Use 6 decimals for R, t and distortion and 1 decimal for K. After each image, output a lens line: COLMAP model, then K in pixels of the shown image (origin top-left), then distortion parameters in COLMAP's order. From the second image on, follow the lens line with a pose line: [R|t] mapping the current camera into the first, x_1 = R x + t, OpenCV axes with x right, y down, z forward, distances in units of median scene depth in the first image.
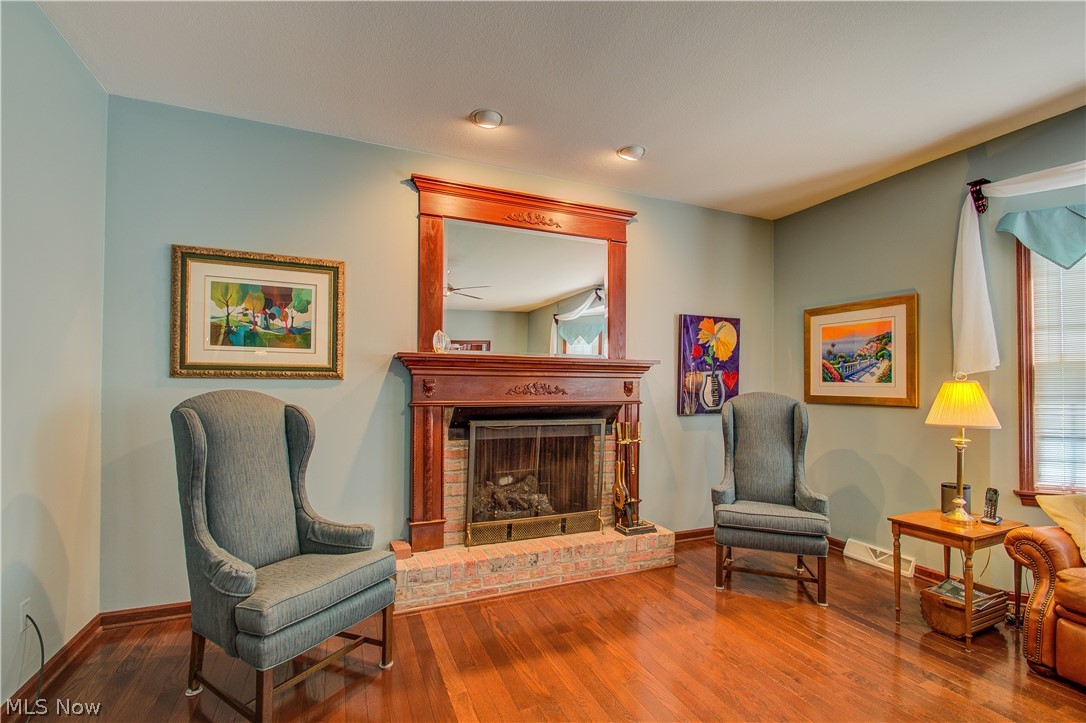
lens RADIAL K [[487.7, 0, 548.4], [0, 487.7, 374.1], [0, 0, 1]] dist [-0.002947, -0.001052]
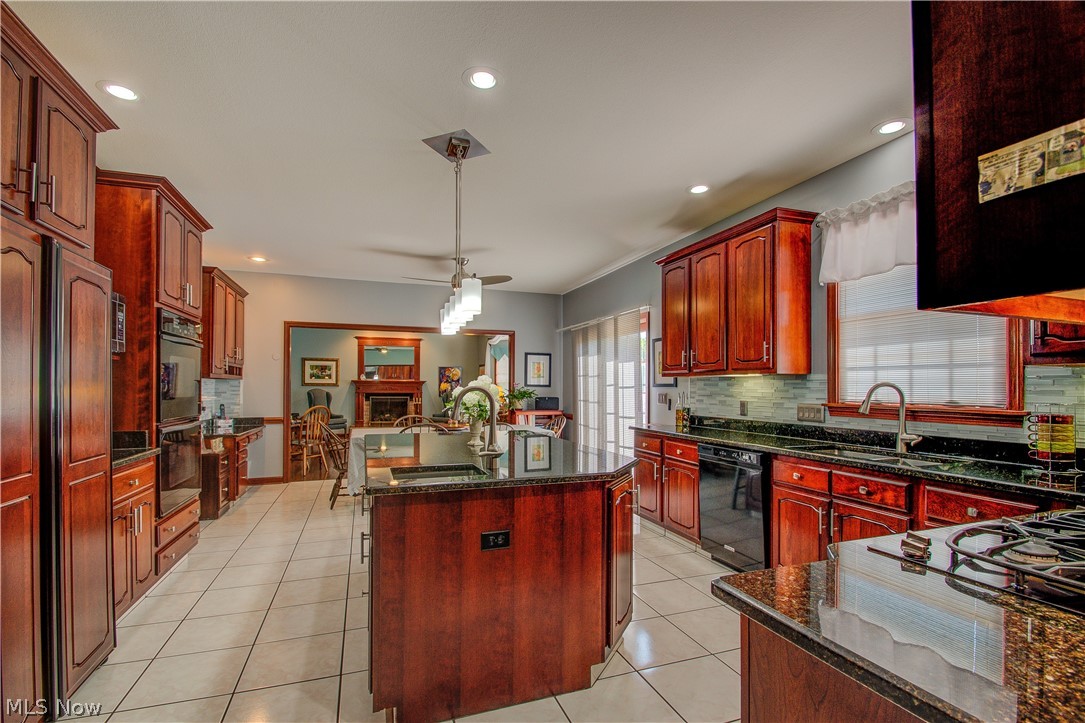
lens RADIAL K [[487.3, 0, 548.3], [0, 487.3, 384.4], [0, 0, 1]] dist [-0.002947, -0.001052]
pose [[0.998690, -0.002289, -0.051116, 1.530031], [0.002874, 0.999931, 0.011389, -0.047393], [0.051087, -0.011521, 0.998628, -2.976090]]
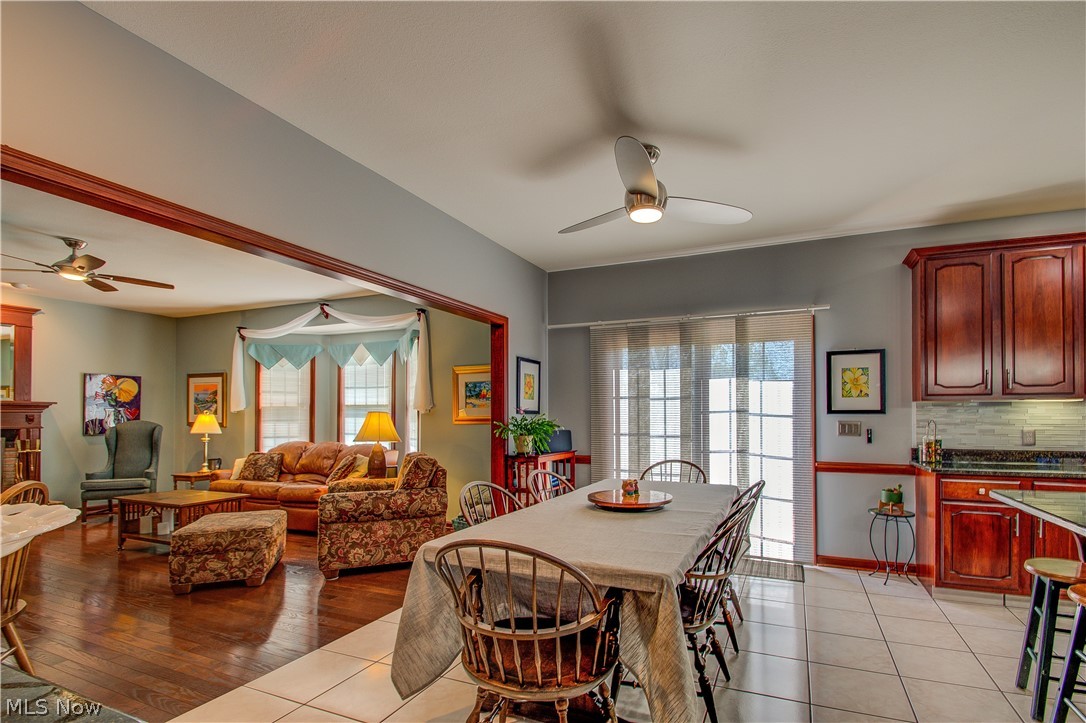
lens RADIAL K [[487.7, 0, 585.7], [0, 487.7, 409.2], [0, 0, 1]] dist [-0.002947, -0.001052]
pose [[0.711818, 0.006343, 0.702335, 0.415091], [-0.009431, 0.999955, 0.000526, -0.024173], [-0.702300, -0.006998, 0.711847, -1.695712]]
